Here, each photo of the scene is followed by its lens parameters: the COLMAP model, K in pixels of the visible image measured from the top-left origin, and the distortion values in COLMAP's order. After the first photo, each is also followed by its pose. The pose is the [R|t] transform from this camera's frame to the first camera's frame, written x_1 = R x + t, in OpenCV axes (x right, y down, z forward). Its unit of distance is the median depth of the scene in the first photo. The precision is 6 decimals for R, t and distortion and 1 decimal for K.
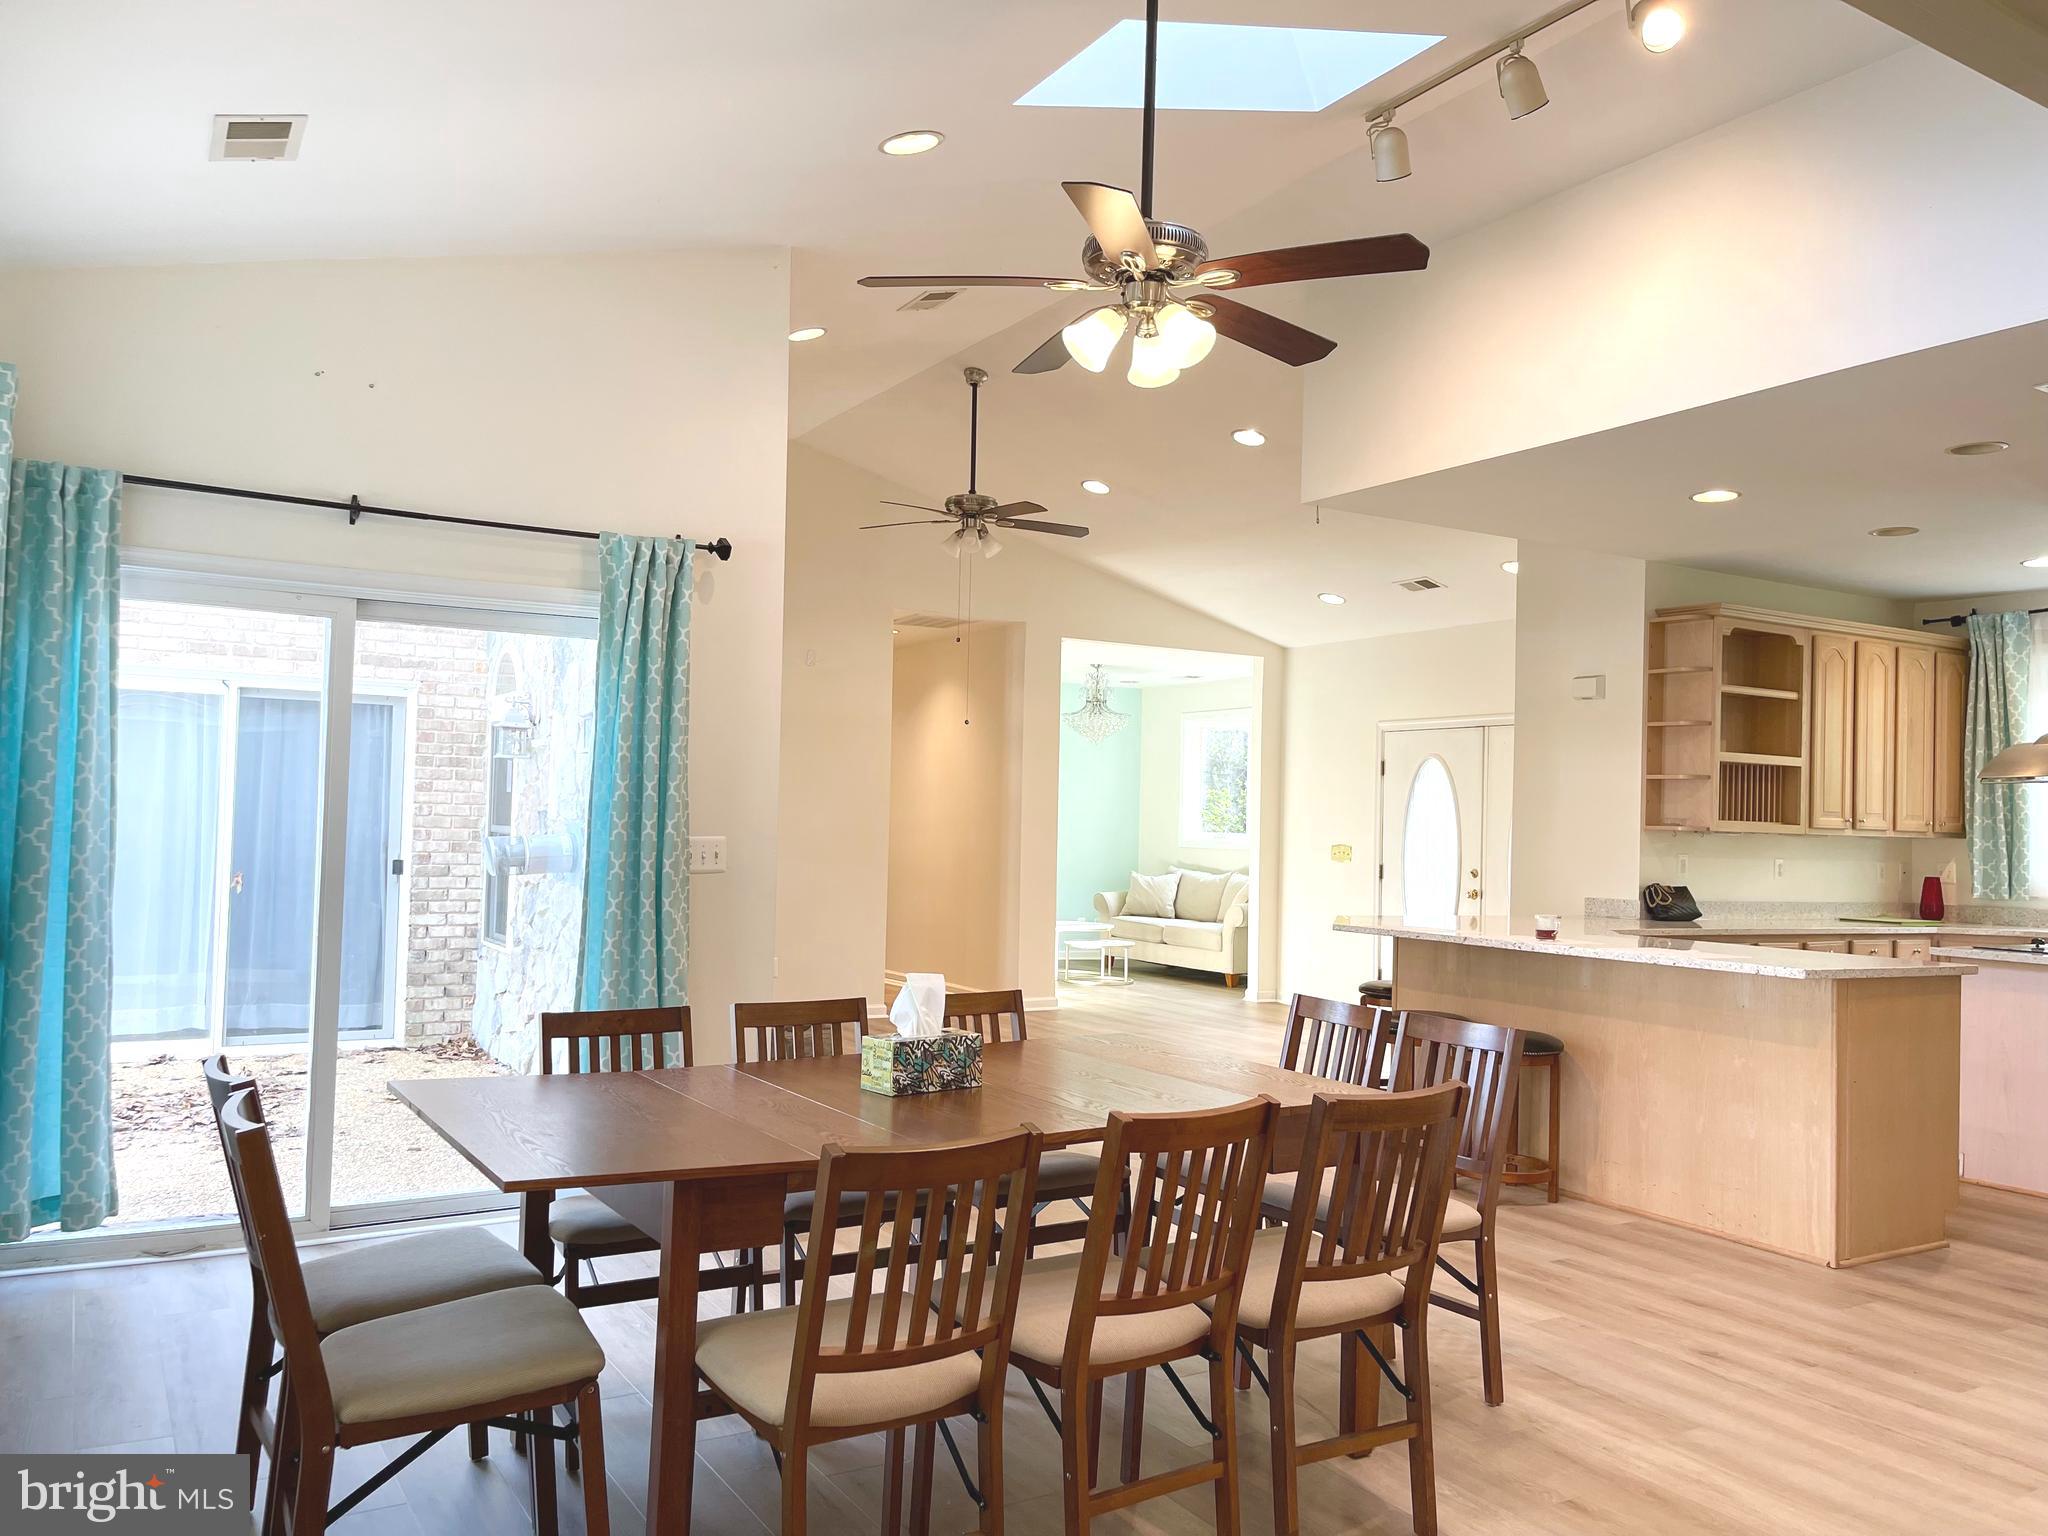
lens RADIAL K [[1534.8, 0, 1026.2], [0, 1534.8, 784.7], [0, 0, 1]] dist [0.101204, -0.108936]
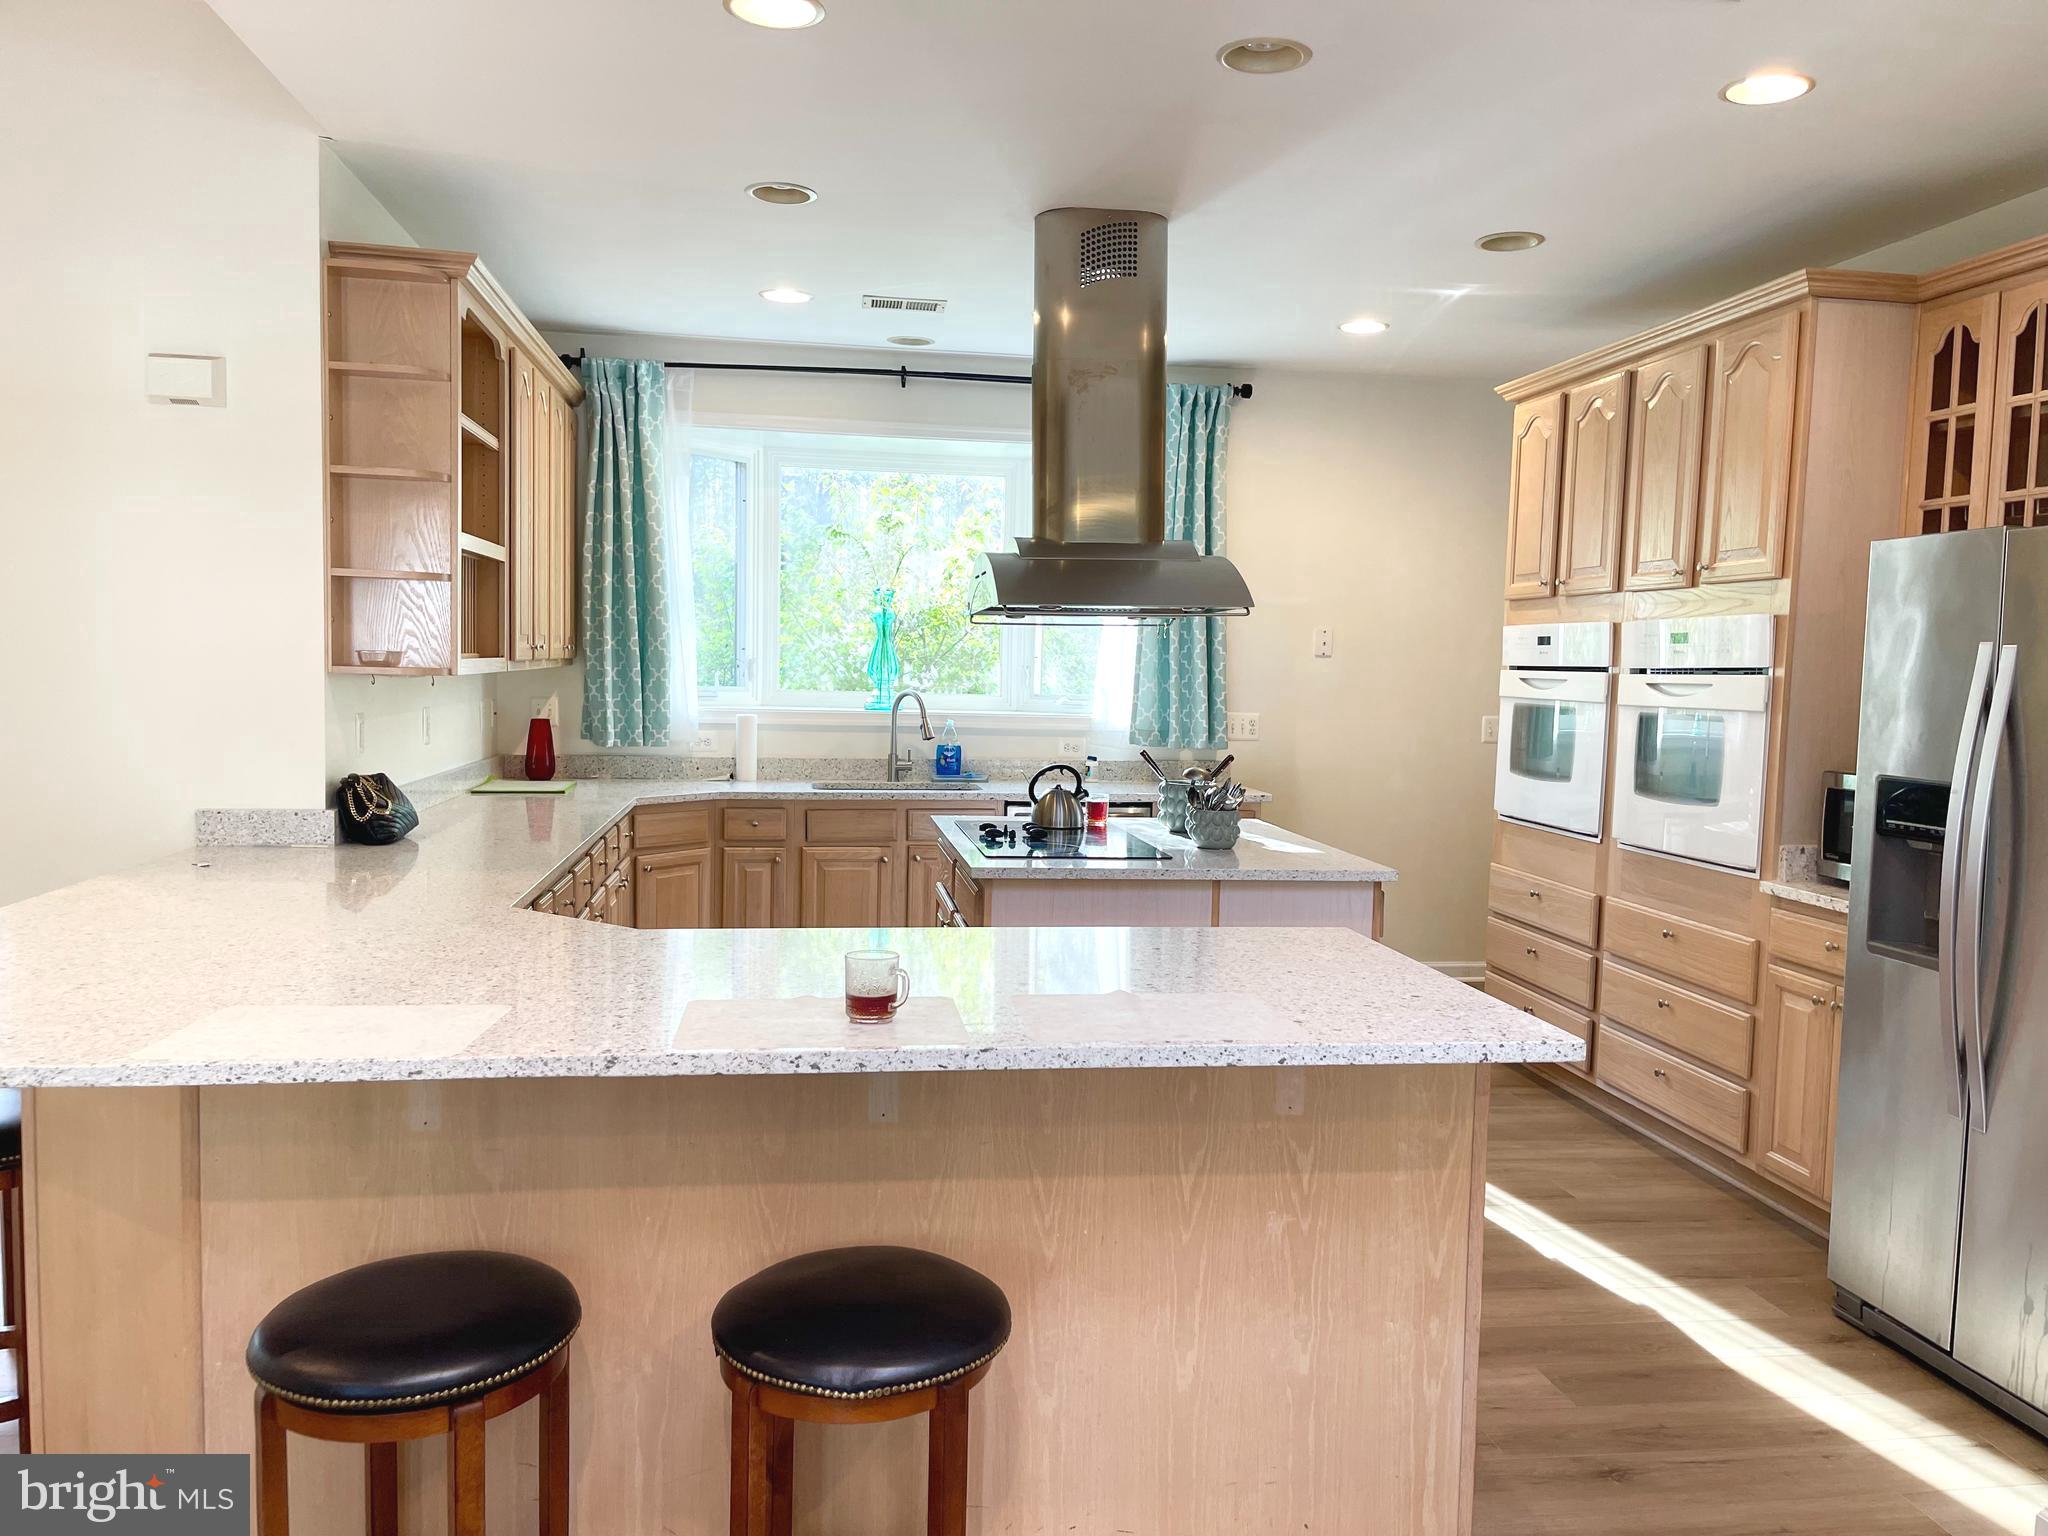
lens RADIAL K [[1534.8, 0, 1026.2], [0, 1534.8, 784.7], [0, 0, 1]] dist [0.101204, -0.108936]
pose [[0.384262, -0.094597, 0.918365, 0.004098], [-0.039213, 0.992167, 0.118606, -0.005250], [-0.922391, -0.081587, 0.377543, 0.582948]]
